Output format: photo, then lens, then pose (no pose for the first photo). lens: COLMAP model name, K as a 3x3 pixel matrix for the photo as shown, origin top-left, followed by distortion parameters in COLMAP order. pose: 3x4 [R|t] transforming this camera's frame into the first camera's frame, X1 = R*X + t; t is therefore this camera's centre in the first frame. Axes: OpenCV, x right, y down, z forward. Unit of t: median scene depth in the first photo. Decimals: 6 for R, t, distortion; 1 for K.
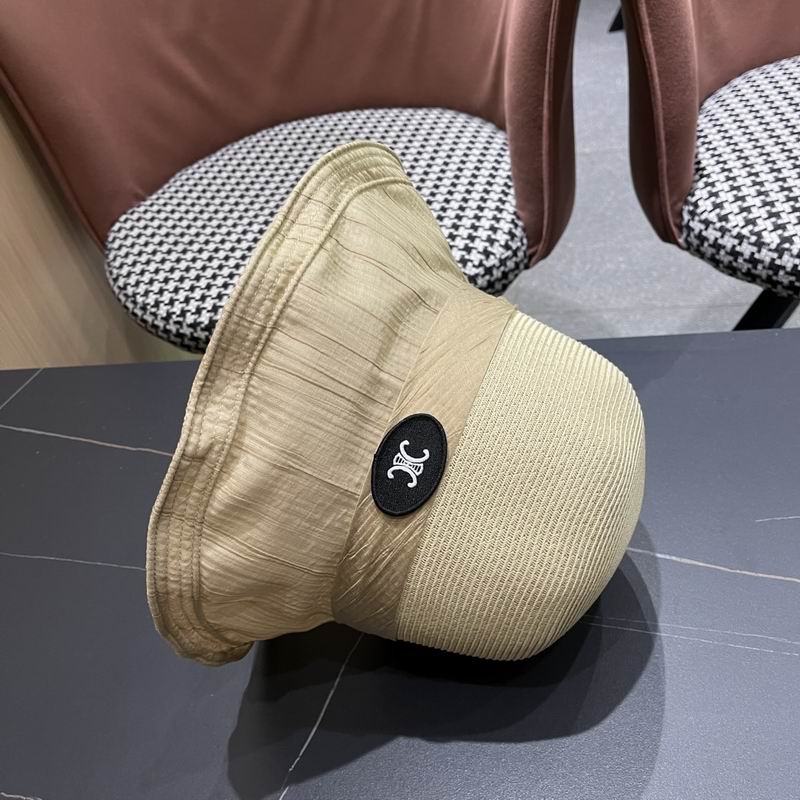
lens RADIAL K [[810.1, 0, 404.6], [0, 810.1, 407.3], [0, 0, 1]] dist [0.012672, 0.000000]
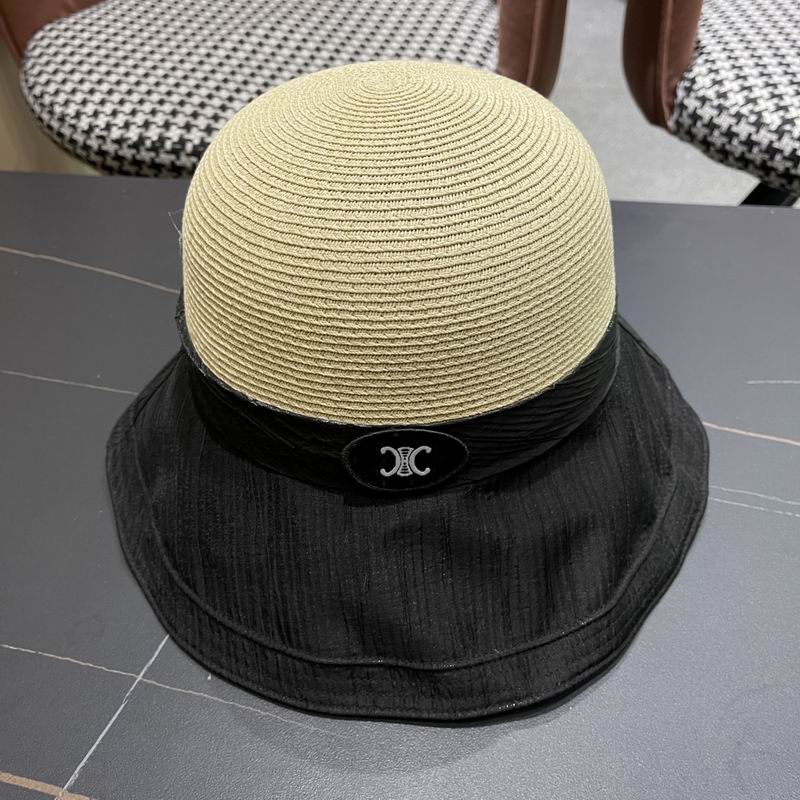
lens RADIAL K [[810.1, 0, 401.6], [0, 810.1, 402.7], [0, 0, 1]] dist [0.012672, 0.000000]
pose [[0.988885, 0.109362, 0.100730, -0.019062], [-0.112465, 0.993325, 0.025644, 0.118138], [-0.097253, -0.036687, 0.994583, 0.097728]]
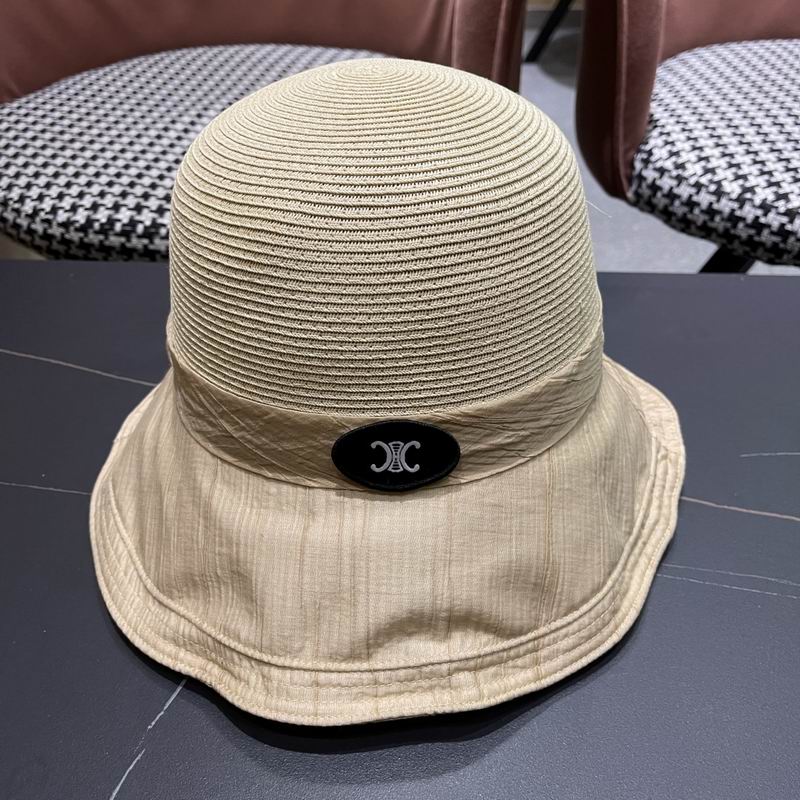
lens RADIAL K [[810.1, 0, 397.7], [0, 810.1, 407.5], [0, 0, 1]] dist [0.012672, 0.000000]
pose [[0.986272, 0.083278, 0.142589, -0.028575], [-0.074776, 0.995145, -0.063985, 0.110860], [-0.147225, 0.052444, 0.987712, 0.139561]]
